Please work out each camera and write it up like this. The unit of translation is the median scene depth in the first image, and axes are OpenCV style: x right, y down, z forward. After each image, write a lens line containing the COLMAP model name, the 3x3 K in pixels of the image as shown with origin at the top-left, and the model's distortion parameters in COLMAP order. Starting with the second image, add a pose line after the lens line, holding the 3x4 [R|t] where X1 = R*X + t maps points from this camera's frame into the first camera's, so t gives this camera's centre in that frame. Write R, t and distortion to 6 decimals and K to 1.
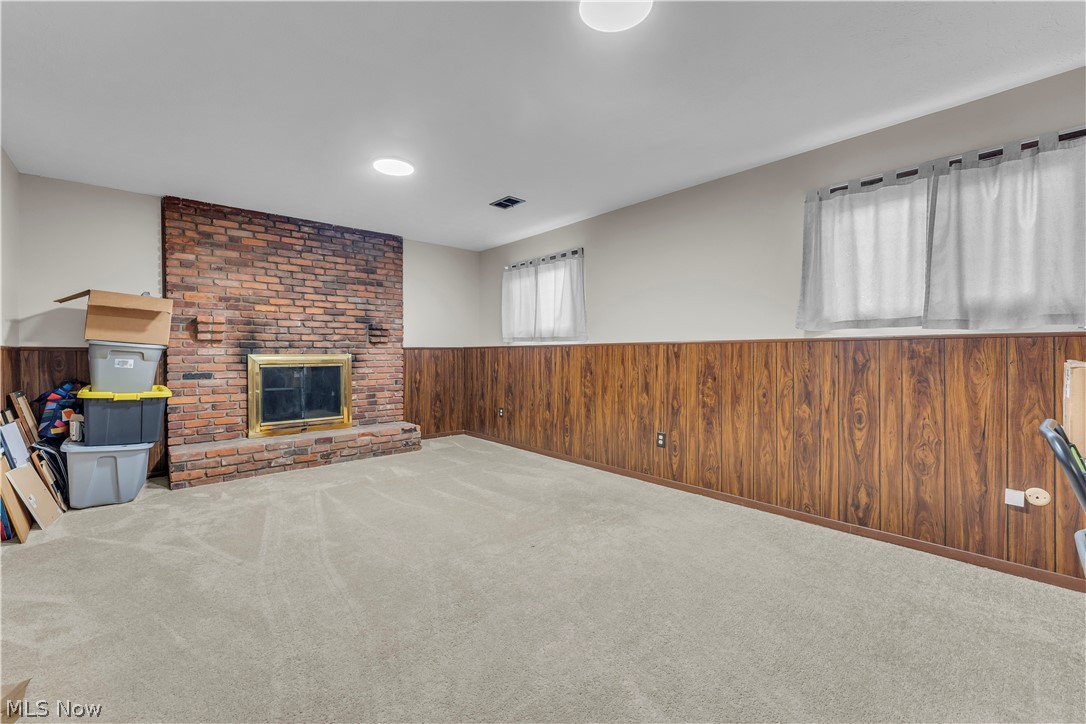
lens RADIAL K [[447.8, 0, 543.0], [0, 447.8, 362.0], [0, 0, 1]] dist [-0.001202, -0.000184]
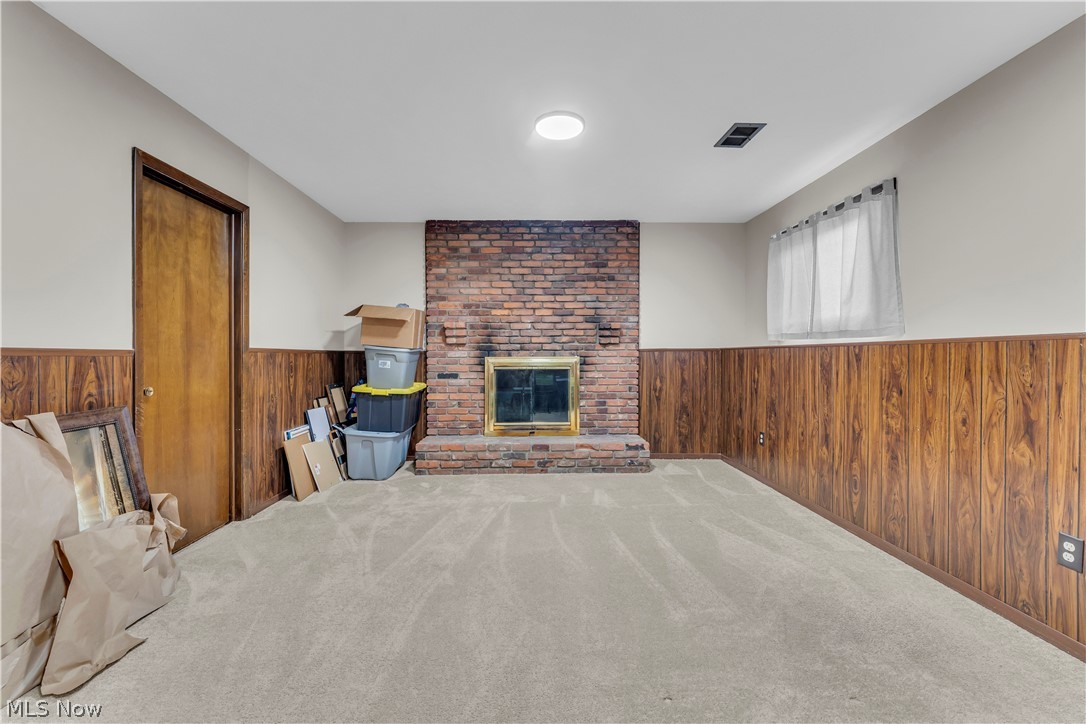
lens RADIAL K [[447.8, 0, 543.0], [0, 447.8, 362.0], [0, 0, 1]] dist [-0.001202, -0.000184]
pose [[0.760147, 0.011878, -0.649642, 0.129012], [-0.013942, 0.999901, 0.001968, -0.008300], [0.649601, 0.007561, 0.760237, 0.270898]]
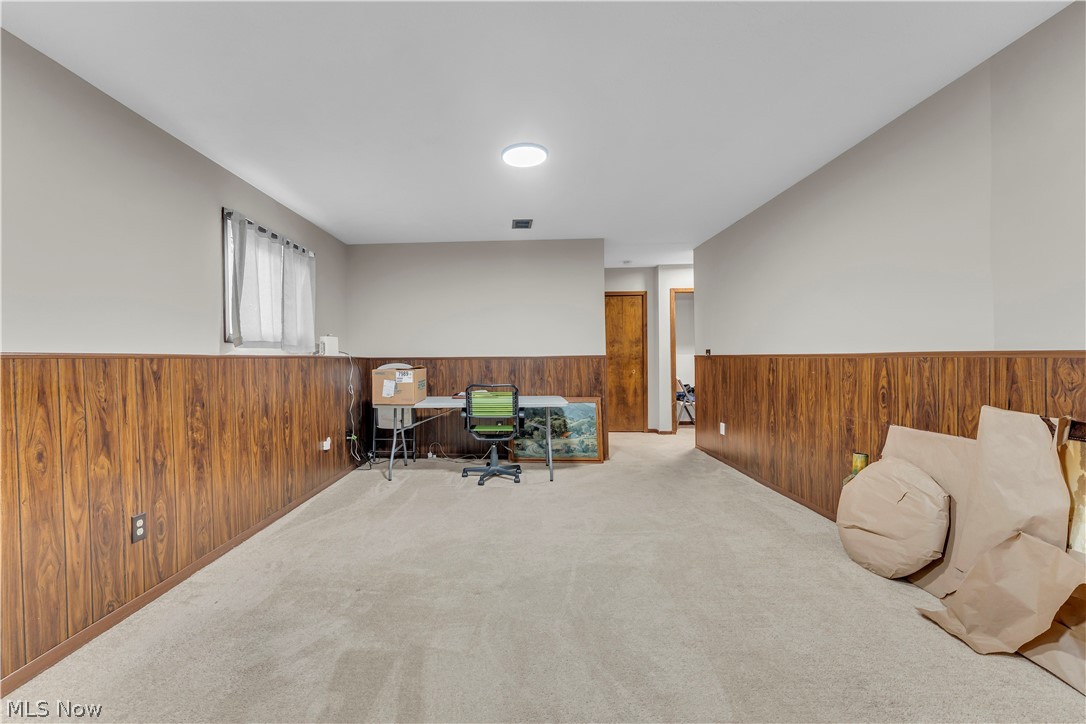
lens RADIAL K [[447.8, 0, 543.0], [0, 447.8, 362.0], [0, 0, 1]] dist [-0.001202, -0.000184]
pose [[-0.758653, 0.009403, 0.651427, -0.417639], [0.032373, 0.999205, 0.023278, -0.026492], [-0.650690, 0.038749, -0.758354, 0.927968]]
